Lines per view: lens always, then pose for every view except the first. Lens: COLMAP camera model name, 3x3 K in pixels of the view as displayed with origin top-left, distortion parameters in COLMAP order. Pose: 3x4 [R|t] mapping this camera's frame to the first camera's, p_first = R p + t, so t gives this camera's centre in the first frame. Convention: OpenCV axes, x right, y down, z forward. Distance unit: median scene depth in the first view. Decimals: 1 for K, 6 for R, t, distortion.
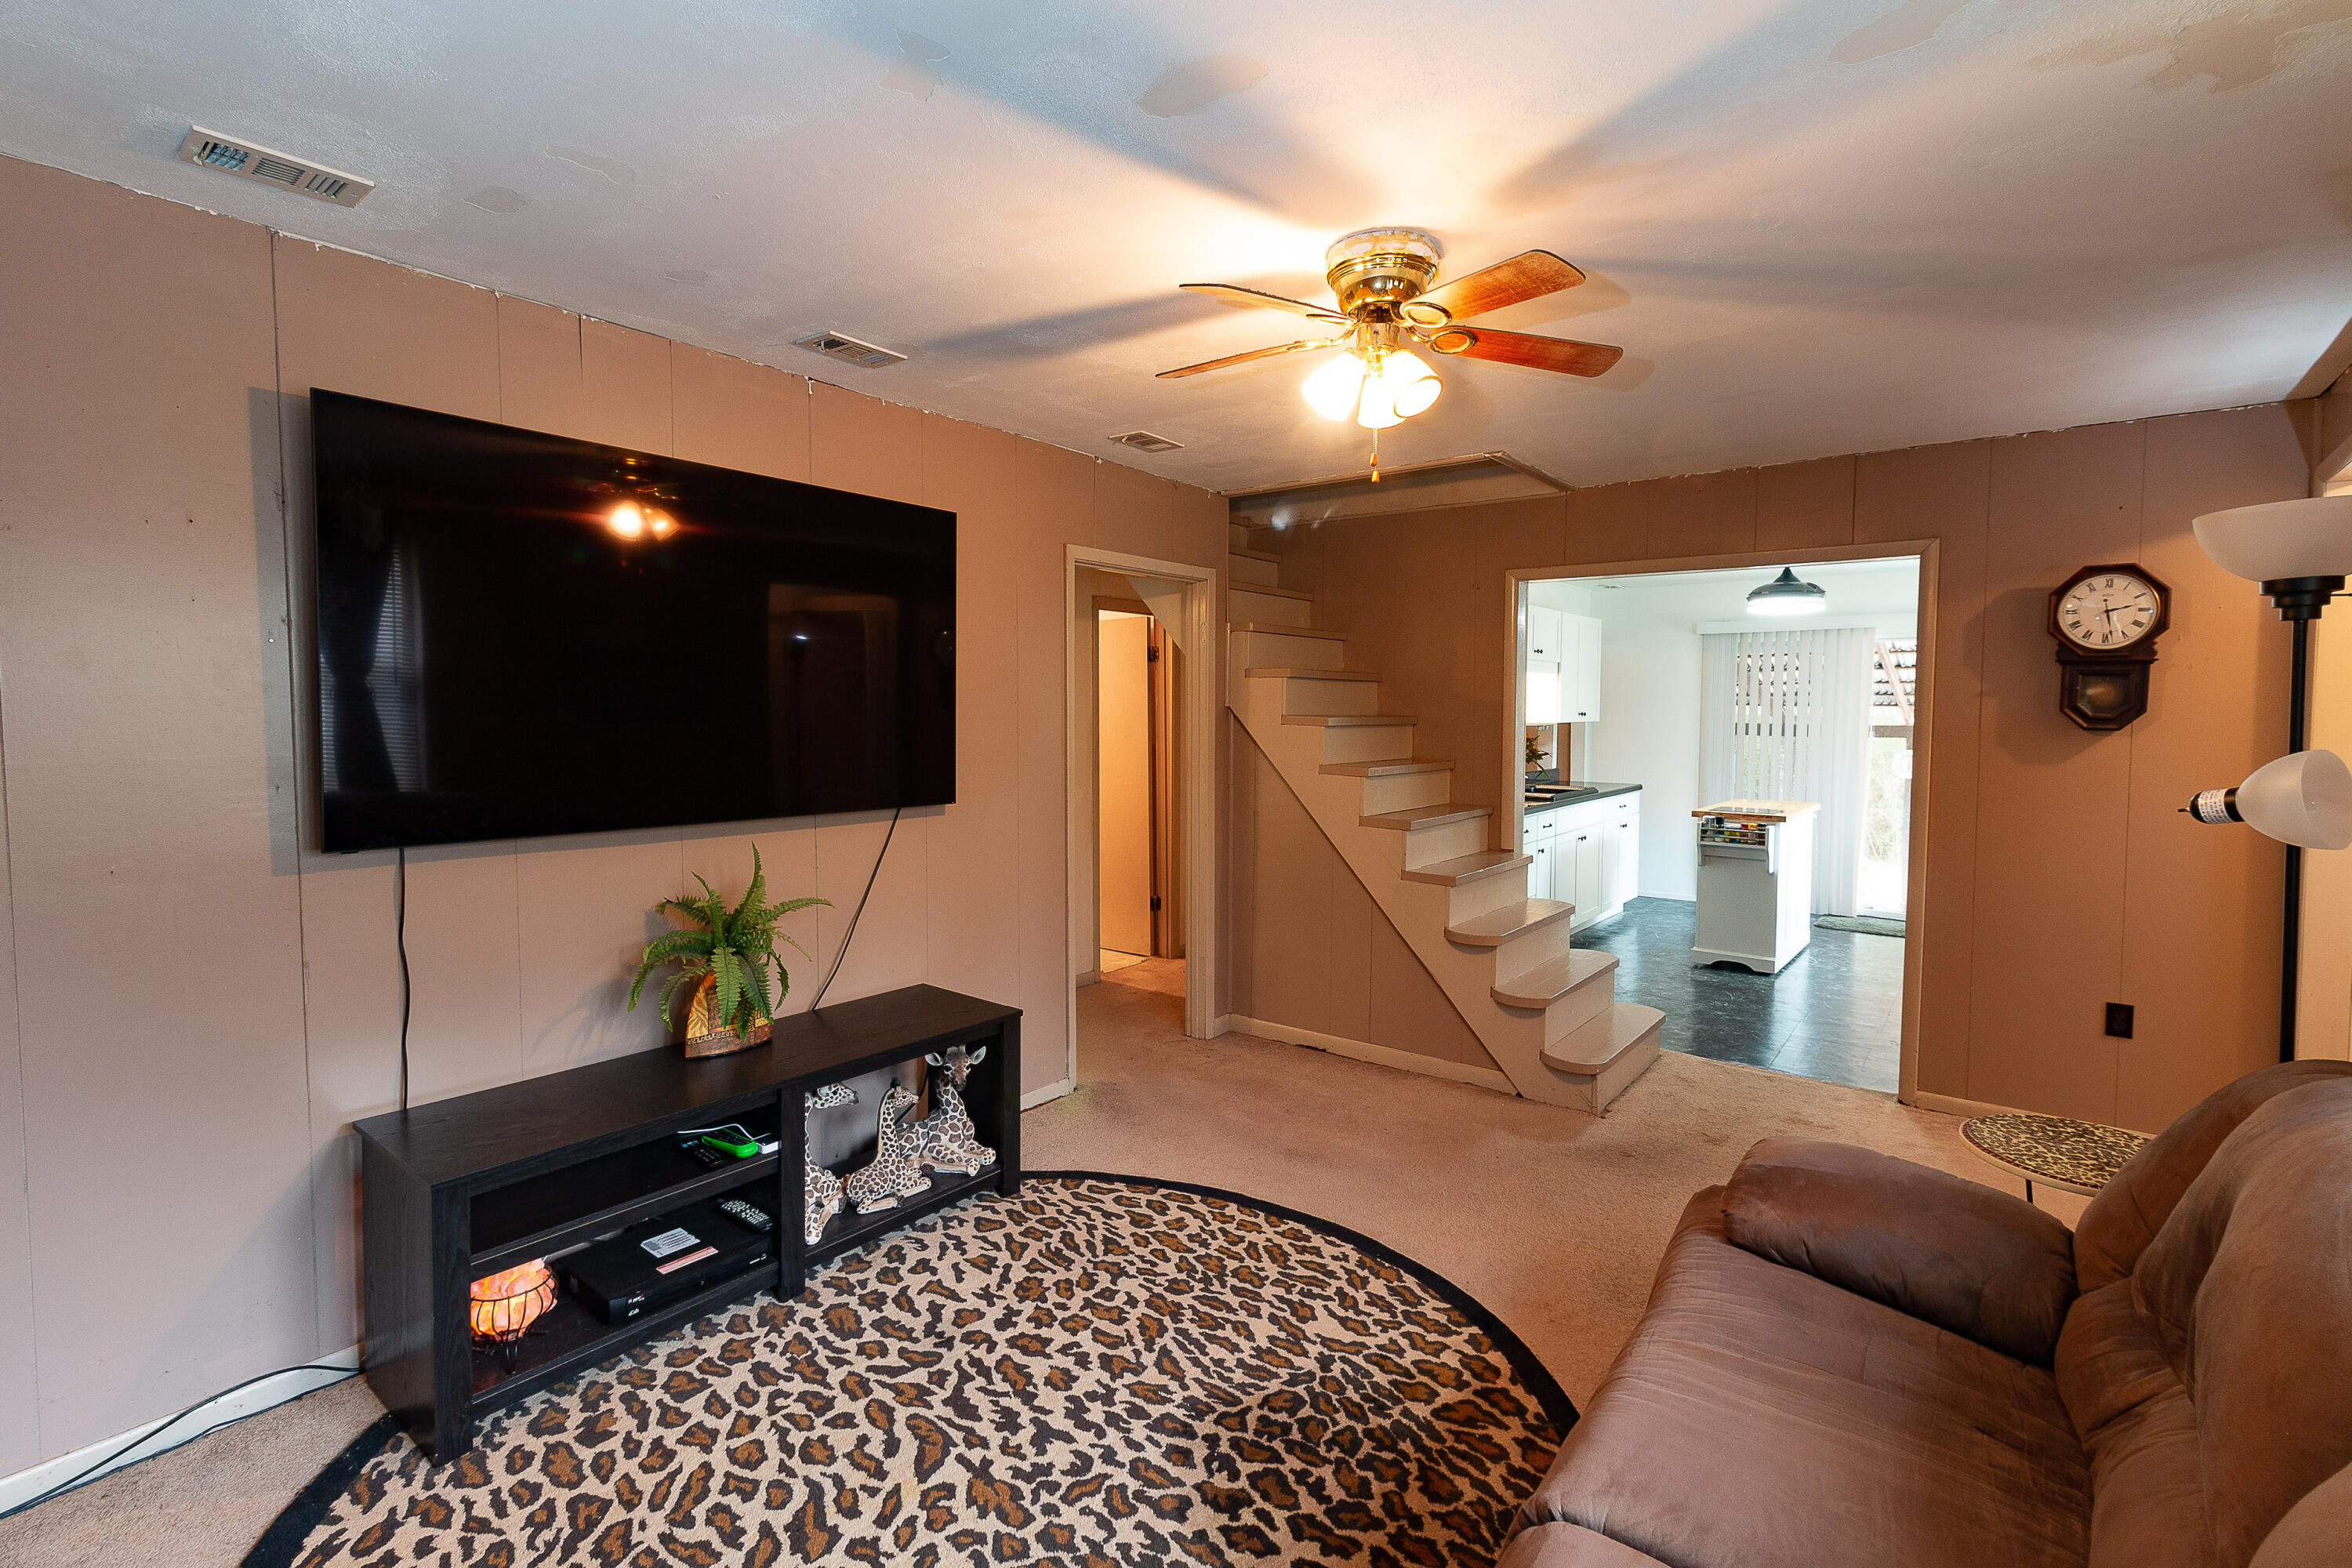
lens RADIAL K [[1082.6, 0, 1183.4], [0, 1082.6, 754.7], [0, 0, 1]] dist [0.002005, -0.000042]
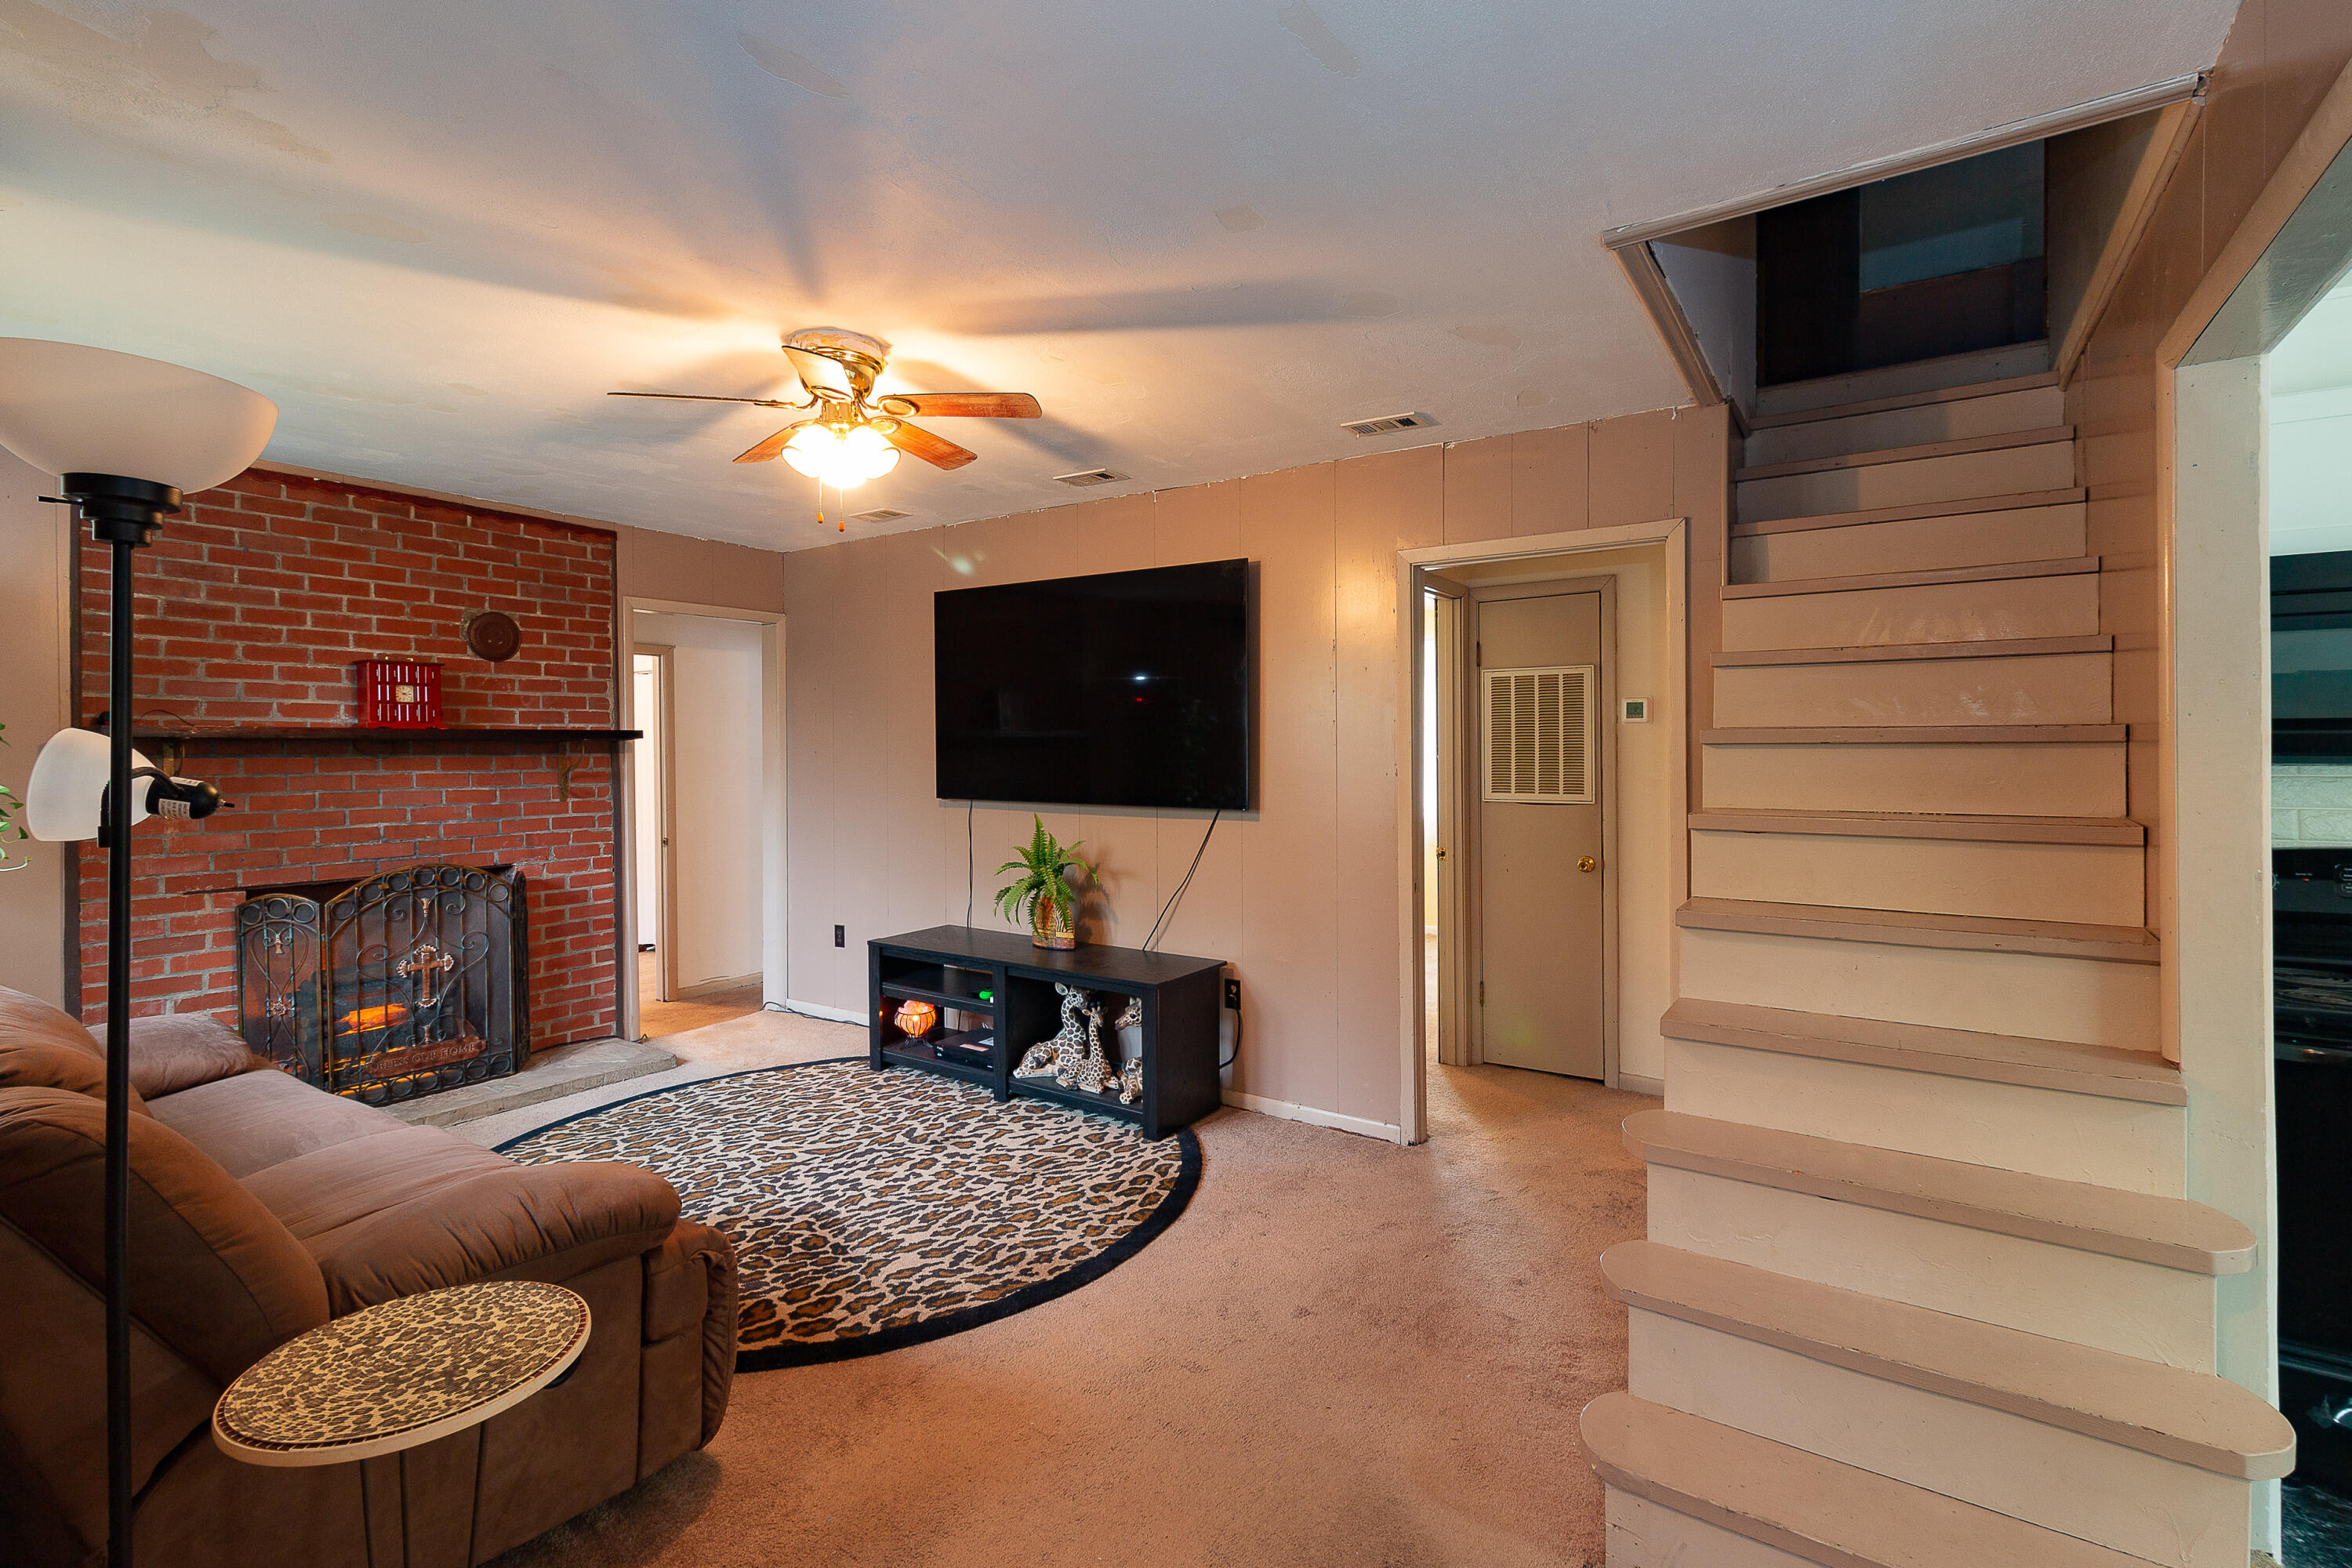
lens RADIAL K [[1082.6, 0, 1183.4], [0, 1082.6, 754.7], [0, 0, 1]] dist [0.002005, -0.000042]
pose [[0.069596, 0.002991, -0.997571, 1.317296], [-0.044897, 0.998992, -0.000137, -0.015545], [0.996564, 0.044798, 0.069660, 1.217187]]
